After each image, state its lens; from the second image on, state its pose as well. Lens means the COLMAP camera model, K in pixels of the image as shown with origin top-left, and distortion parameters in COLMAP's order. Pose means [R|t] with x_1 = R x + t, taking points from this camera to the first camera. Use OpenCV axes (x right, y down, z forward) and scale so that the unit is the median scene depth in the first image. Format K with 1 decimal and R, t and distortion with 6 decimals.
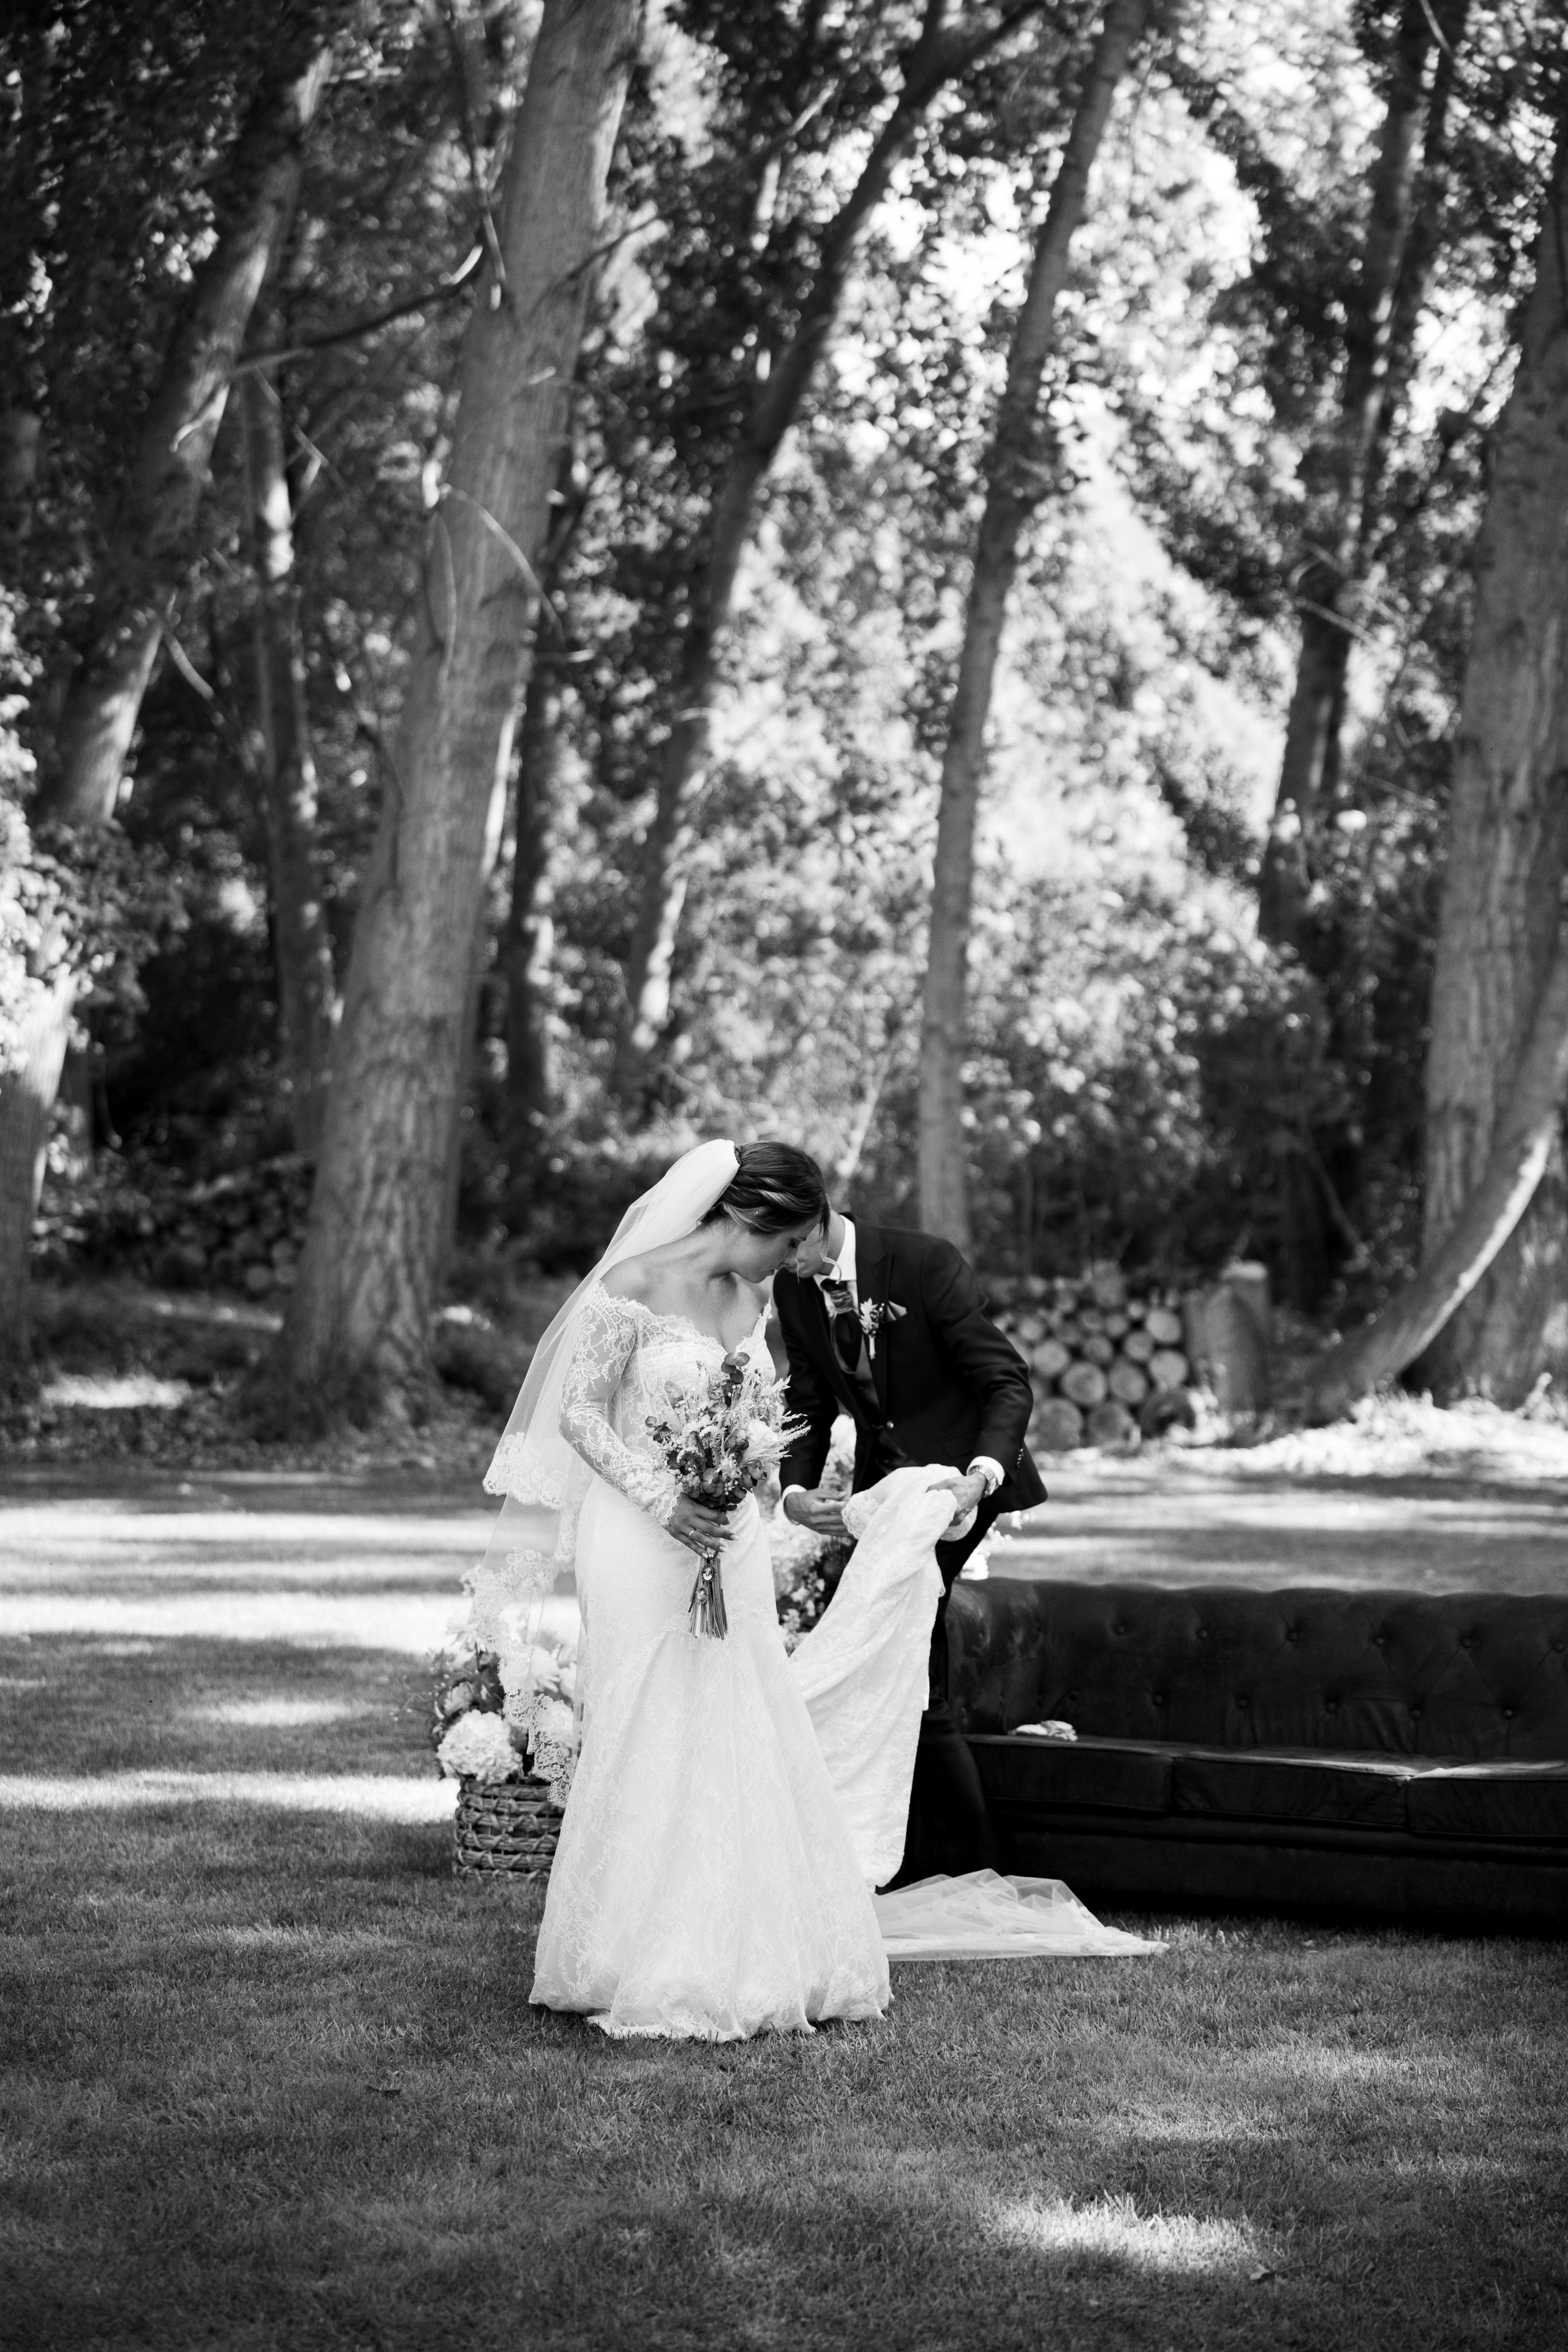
lens RADIAL K [[4429.8, 0, 784.0], [0, 4429.8, 1176.0], [0, 0, 1]] dist [0.230967, -0.191810]
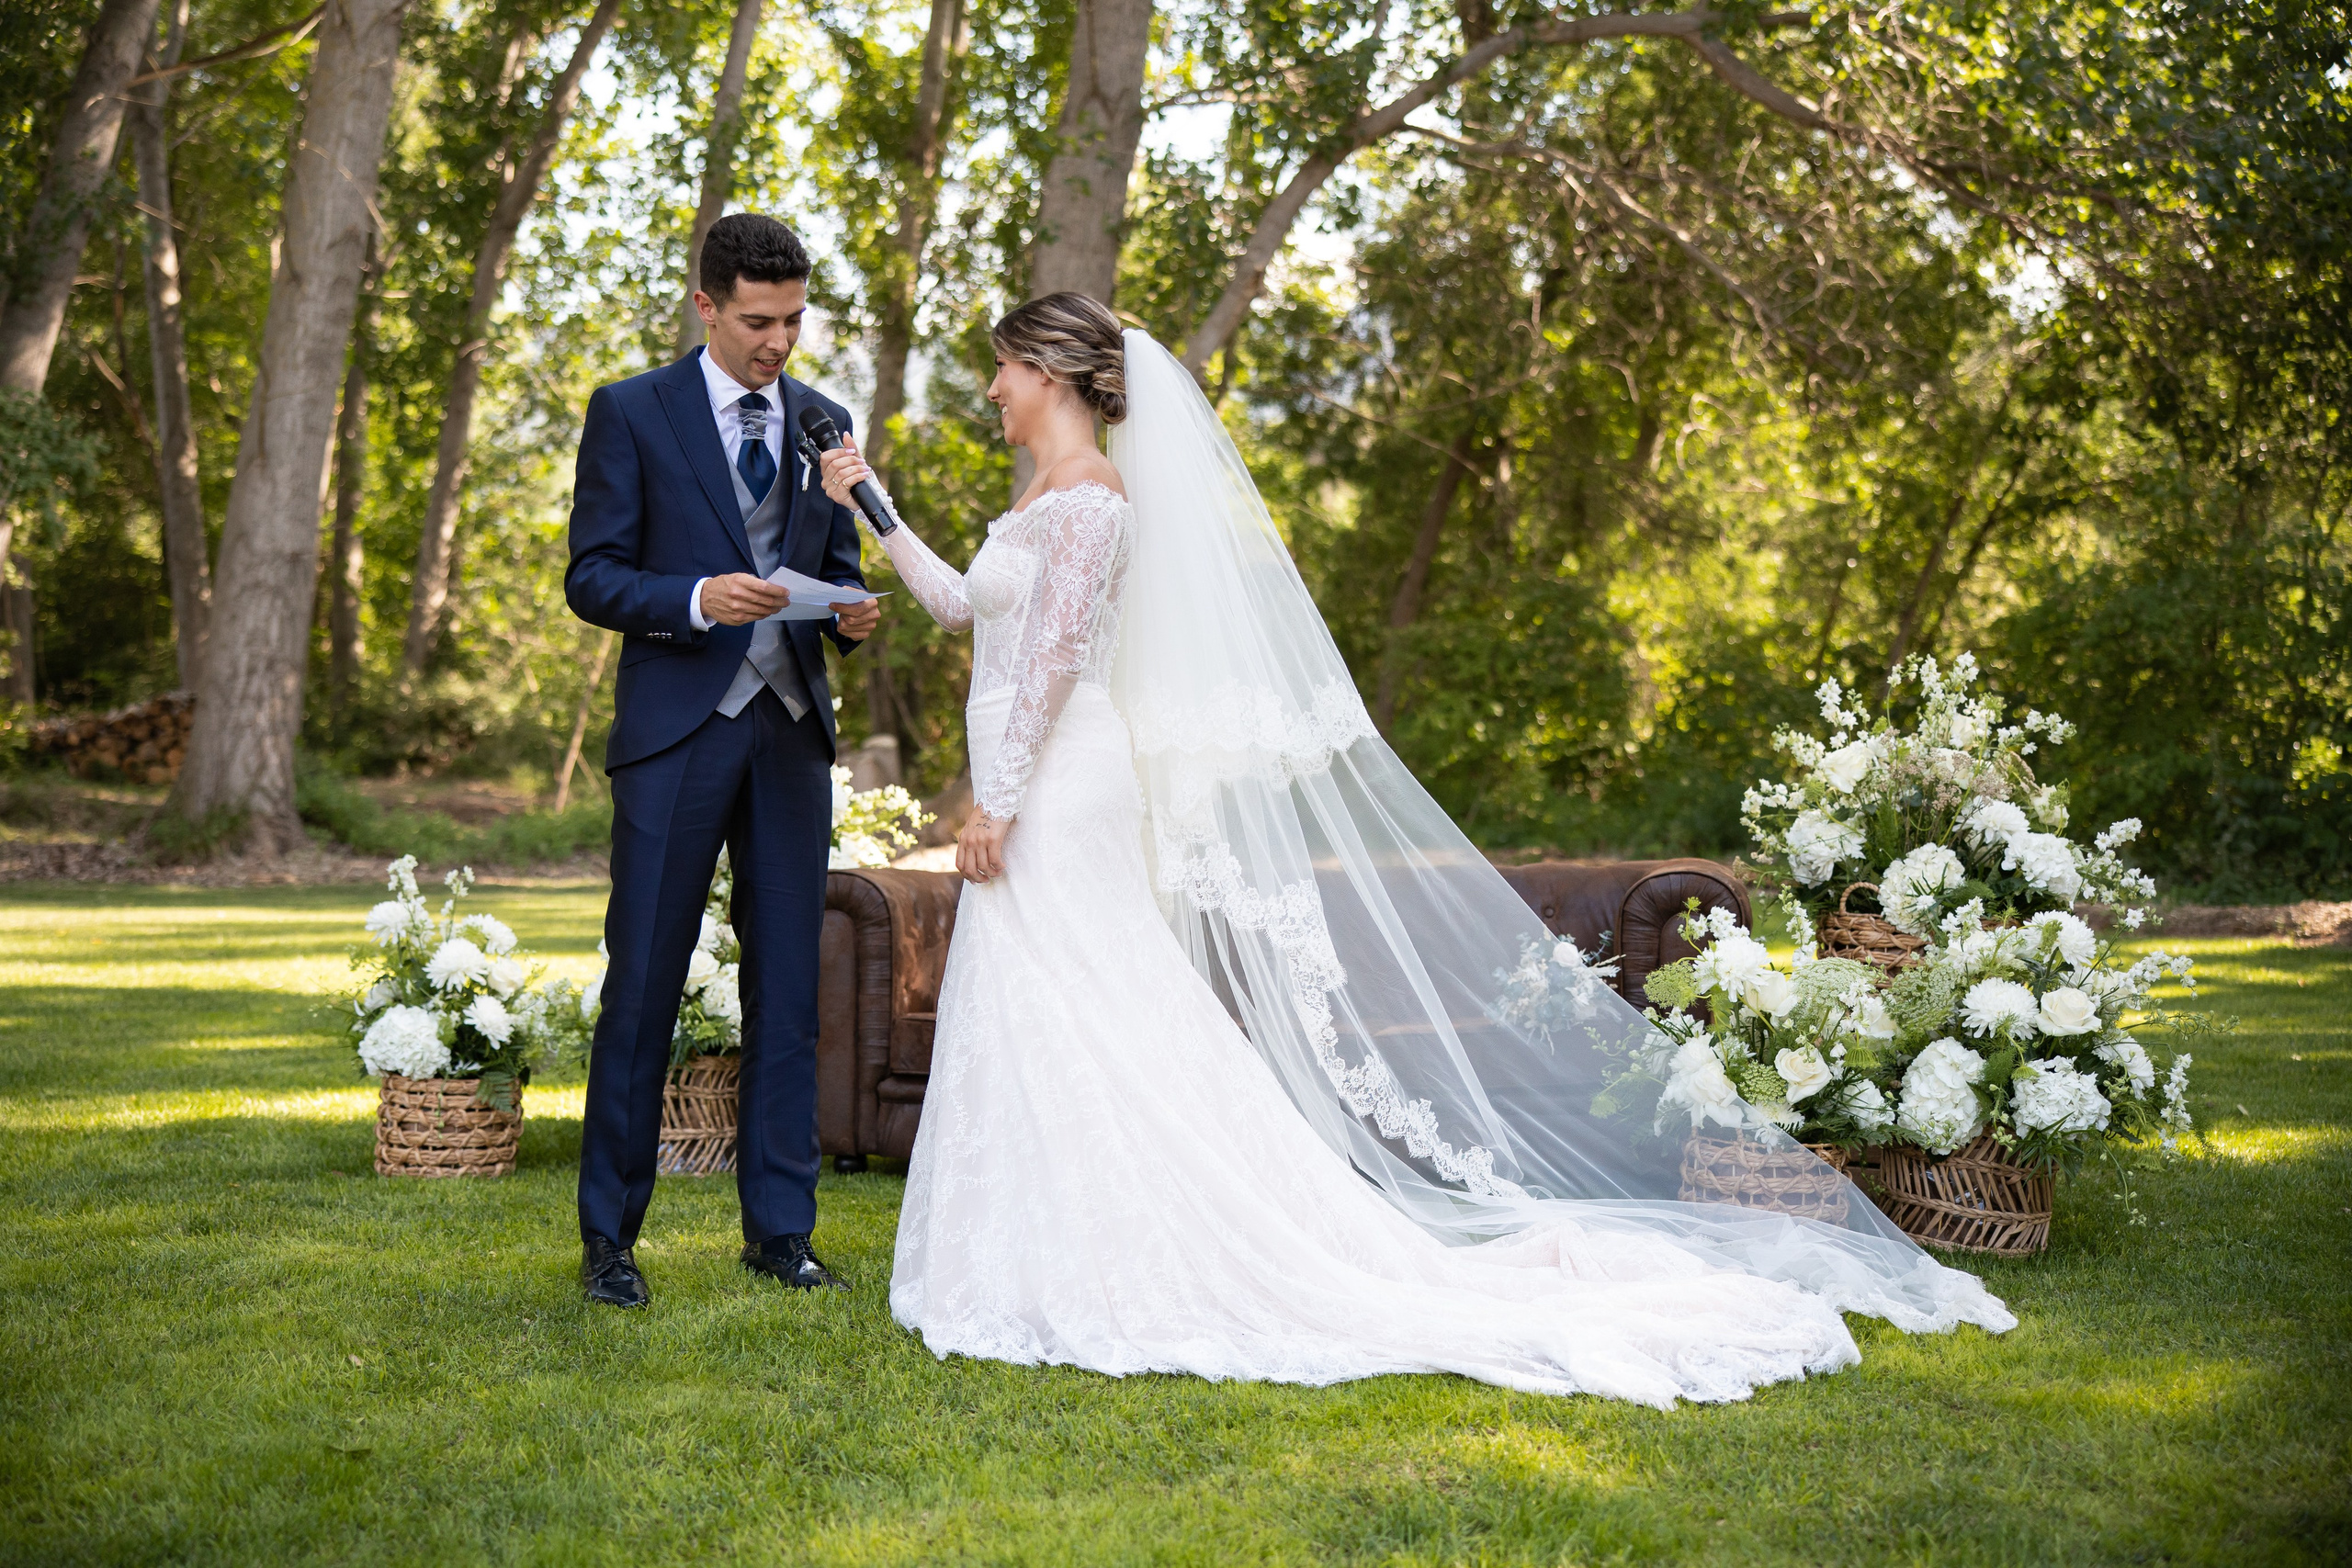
lens RADIAL K [[2670.8, 0, 1103.4], [0, 2670.8, 749.8], [0, 0, 1]] dist [0.017248, 0.068579]
pose [[0.975441, -0.006261, 0.220172, -0.010287], [0.005873, 0.999980, 0.002418, 0.013740], [-0.220182, -0.001066, 0.975458, 0.085200]]
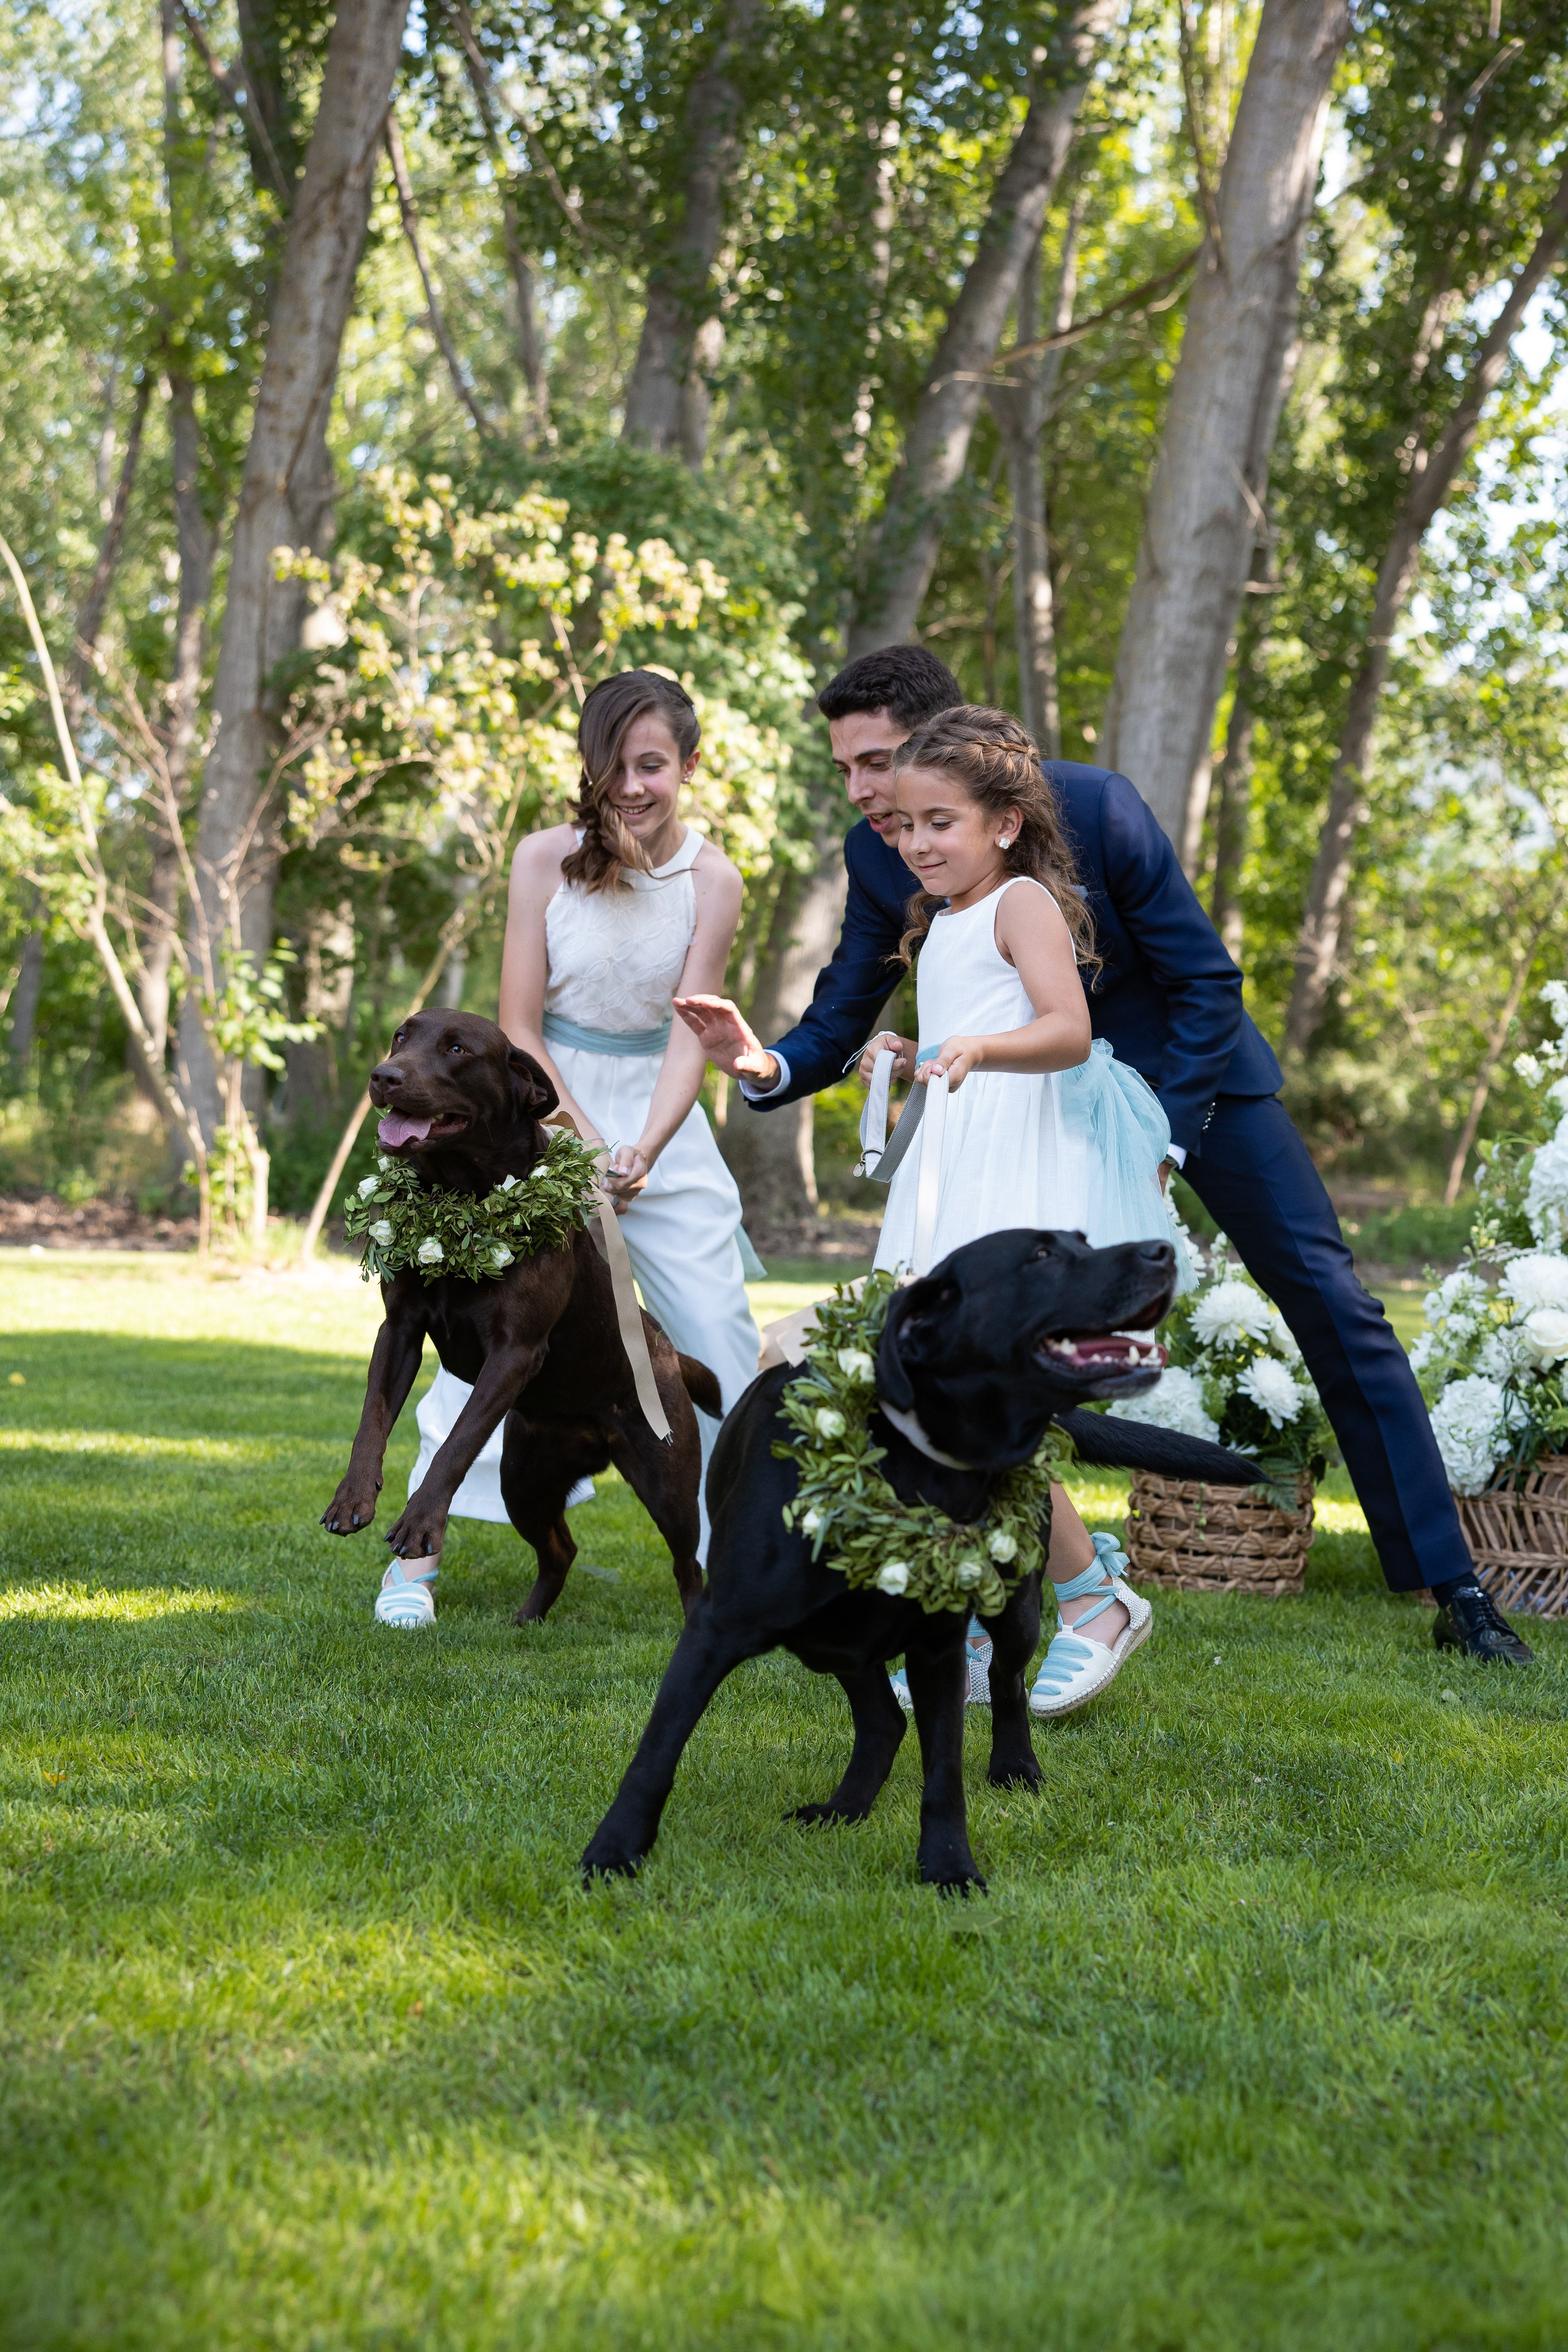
lens RADIAL K [[3073.4, 0, 778.6], [0, 3073.4, 1241.1], [0, 0, 1]] dist [0.050004, 0.090764]
pose [[0.979913, 0.014837, -0.198870, -0.006244], [-0.008895, 0.999488, 0.030738, 0.018121], [0.199225, -0.028352, 0.979544, 0.103734]]
